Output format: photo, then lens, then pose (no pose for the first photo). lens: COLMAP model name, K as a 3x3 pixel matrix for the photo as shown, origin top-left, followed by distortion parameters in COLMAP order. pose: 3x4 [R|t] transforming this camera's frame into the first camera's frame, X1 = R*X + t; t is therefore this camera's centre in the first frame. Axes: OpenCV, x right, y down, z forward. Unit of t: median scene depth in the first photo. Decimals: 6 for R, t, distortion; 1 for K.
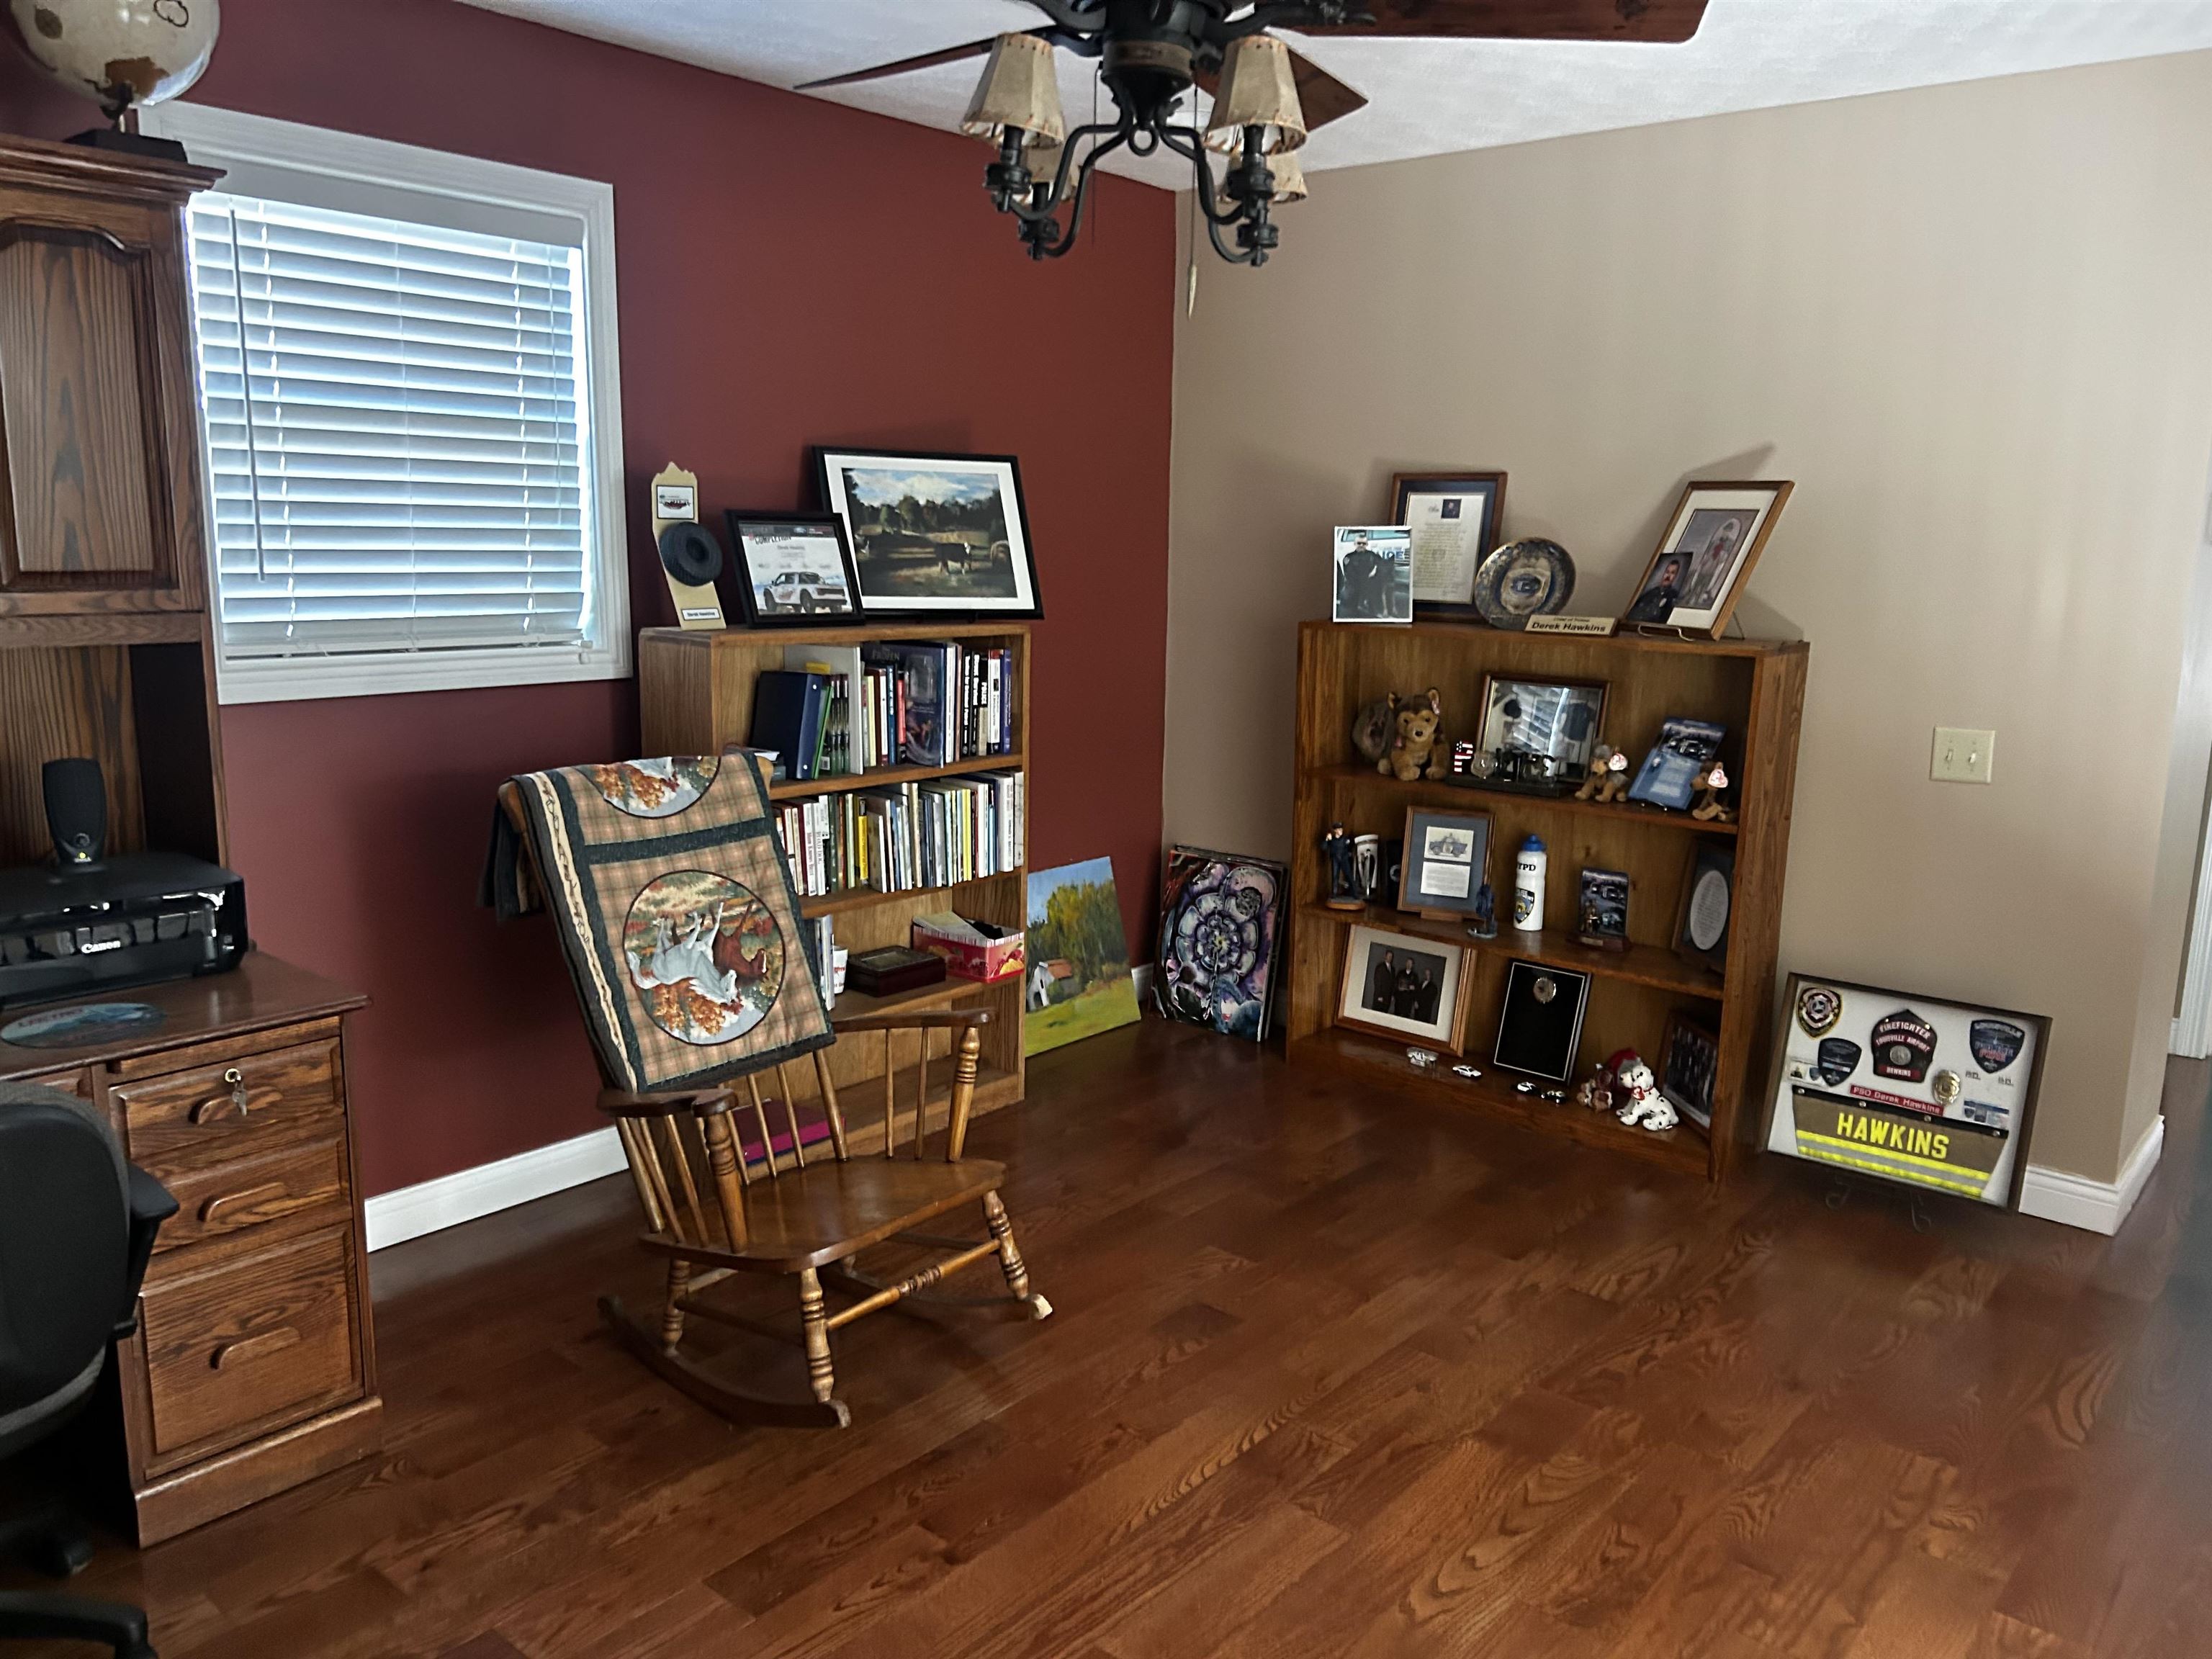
lens RADIAL K [[1660.4, 0, 1098.1], [0, 1660.4, 836.3], [0, 0, 1]] dist [0.063466, -0.068133]
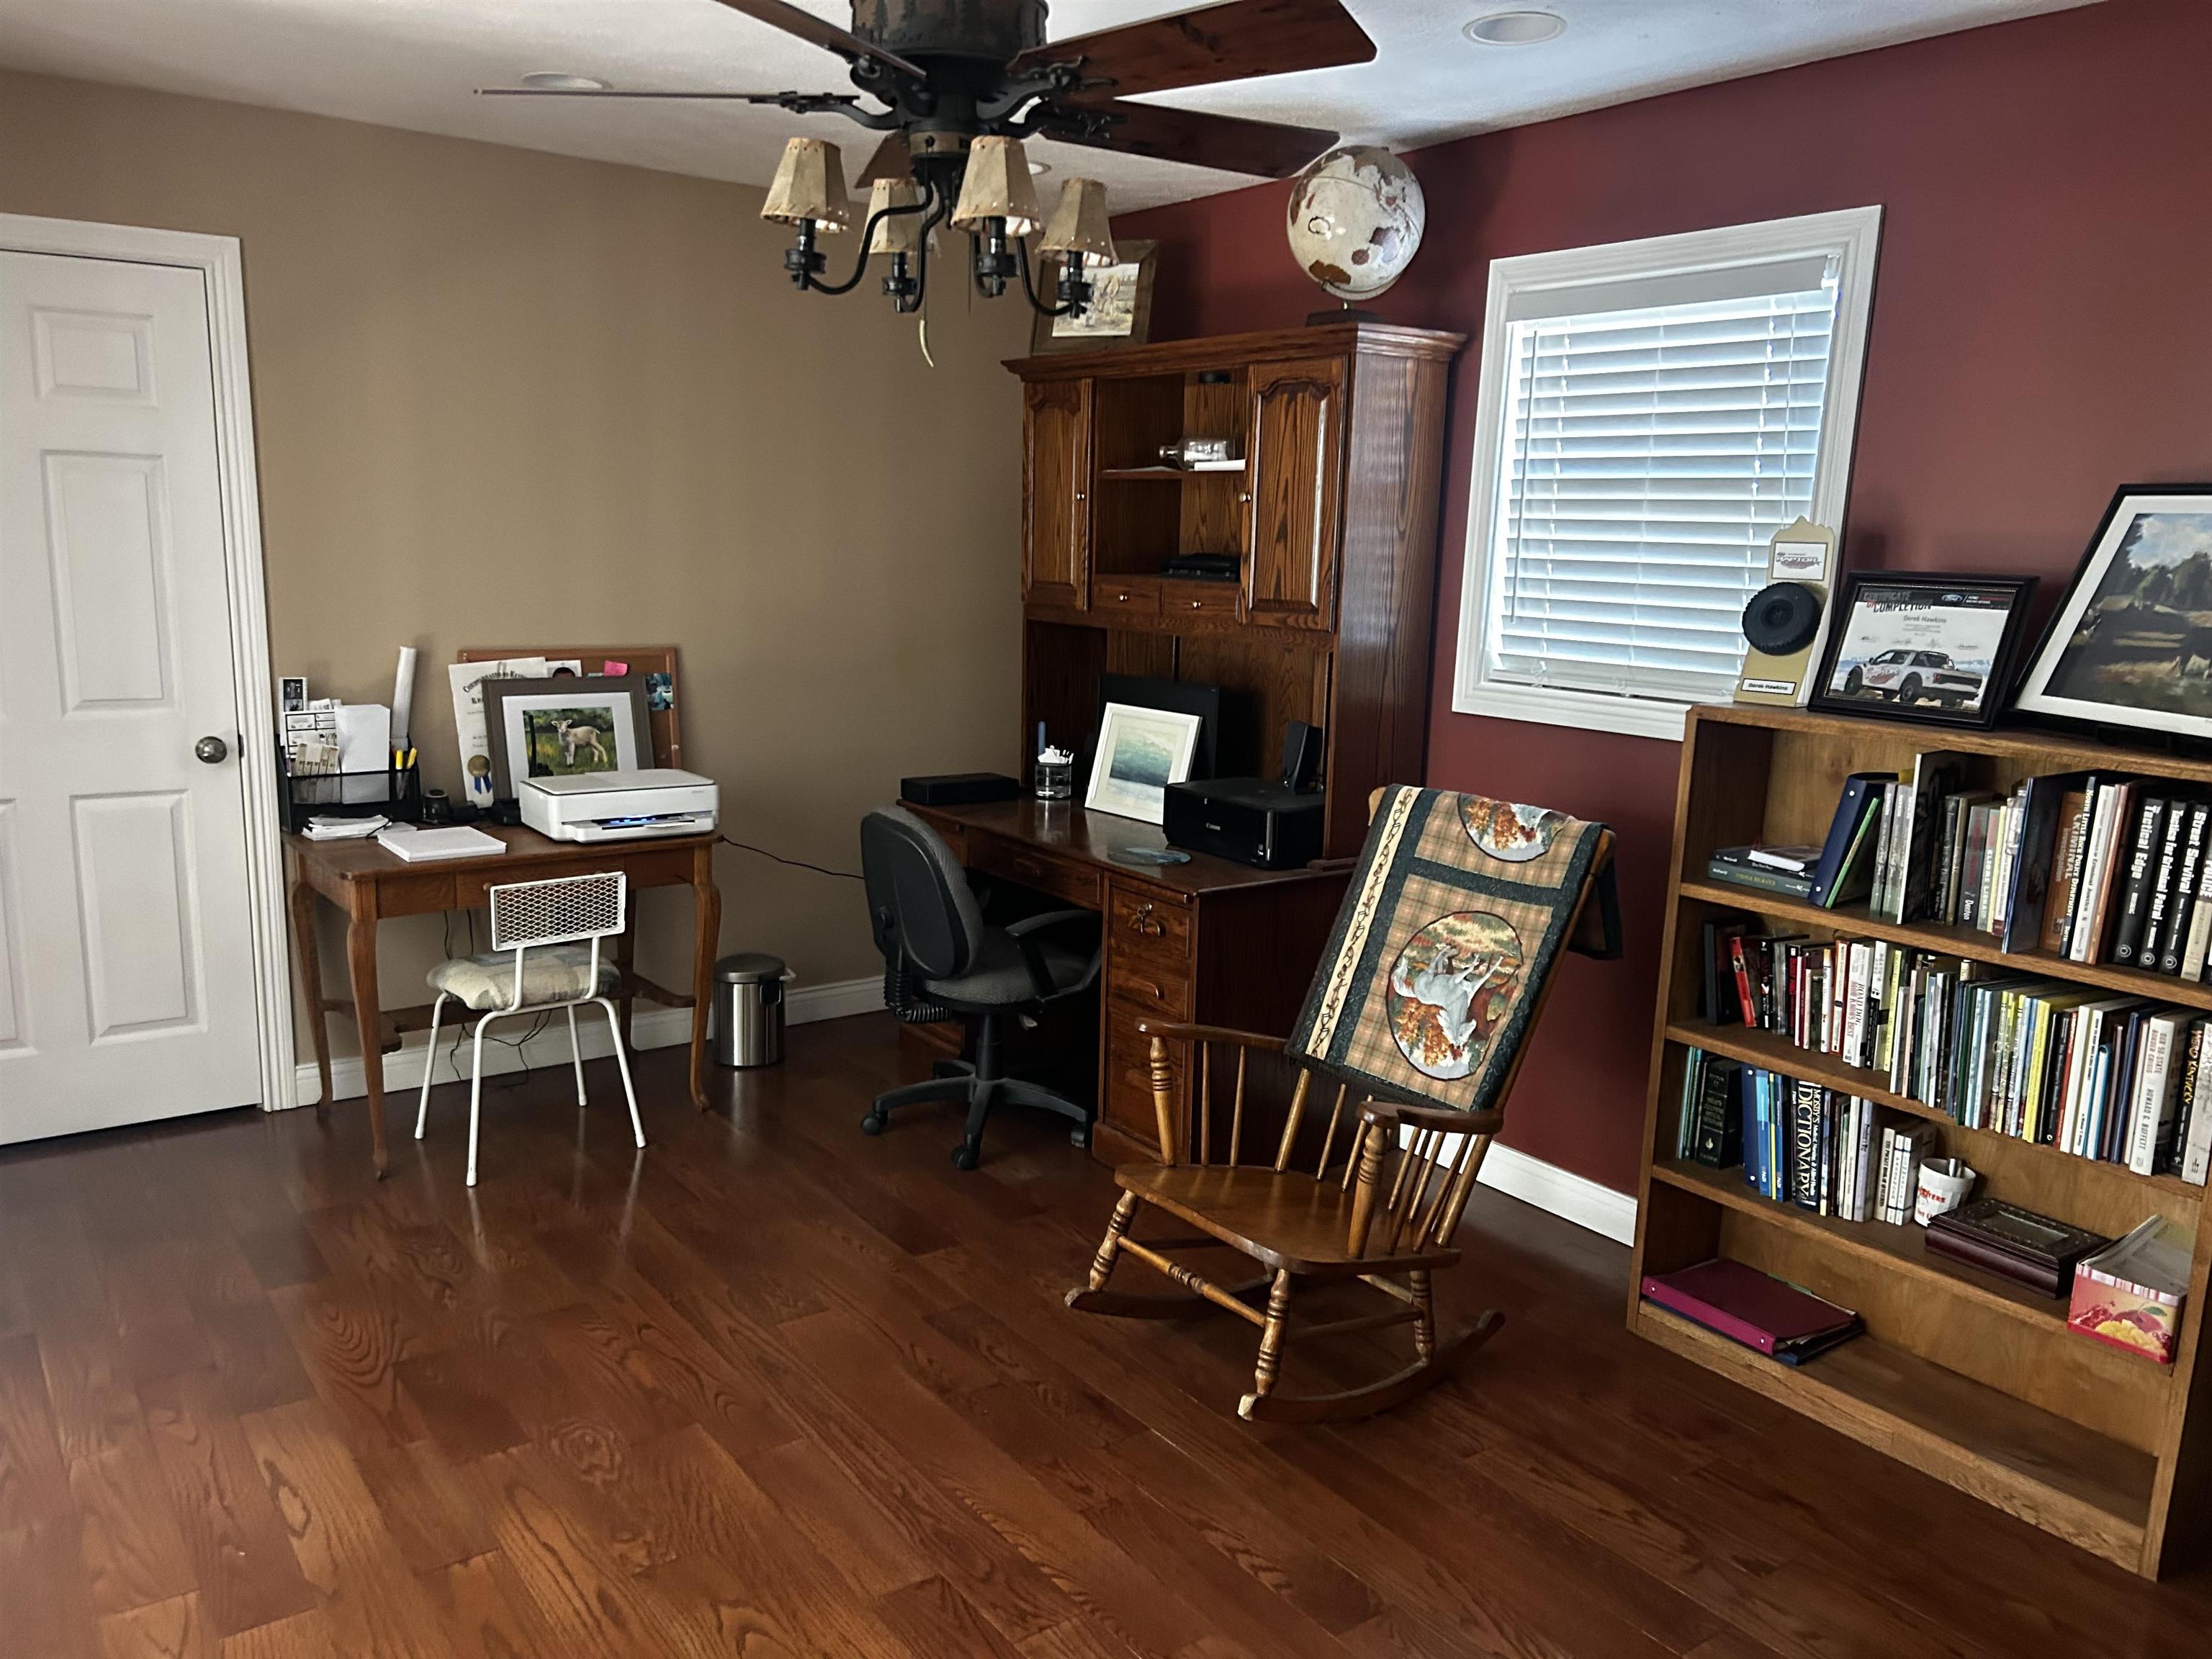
lens RADIAL K [[1660.4, 0, 1095.3], [0, 1660.4, 829.6], [0, 0, 1]] dist [0.063466, -0.068133]
pose [[-0.232570, 0.147609, -0.961313, 0.774839], [-0.213149, 0.956651, 0.198460, -0.178469], [0.948936, 0.251059, -0.191025, 0.947416]]
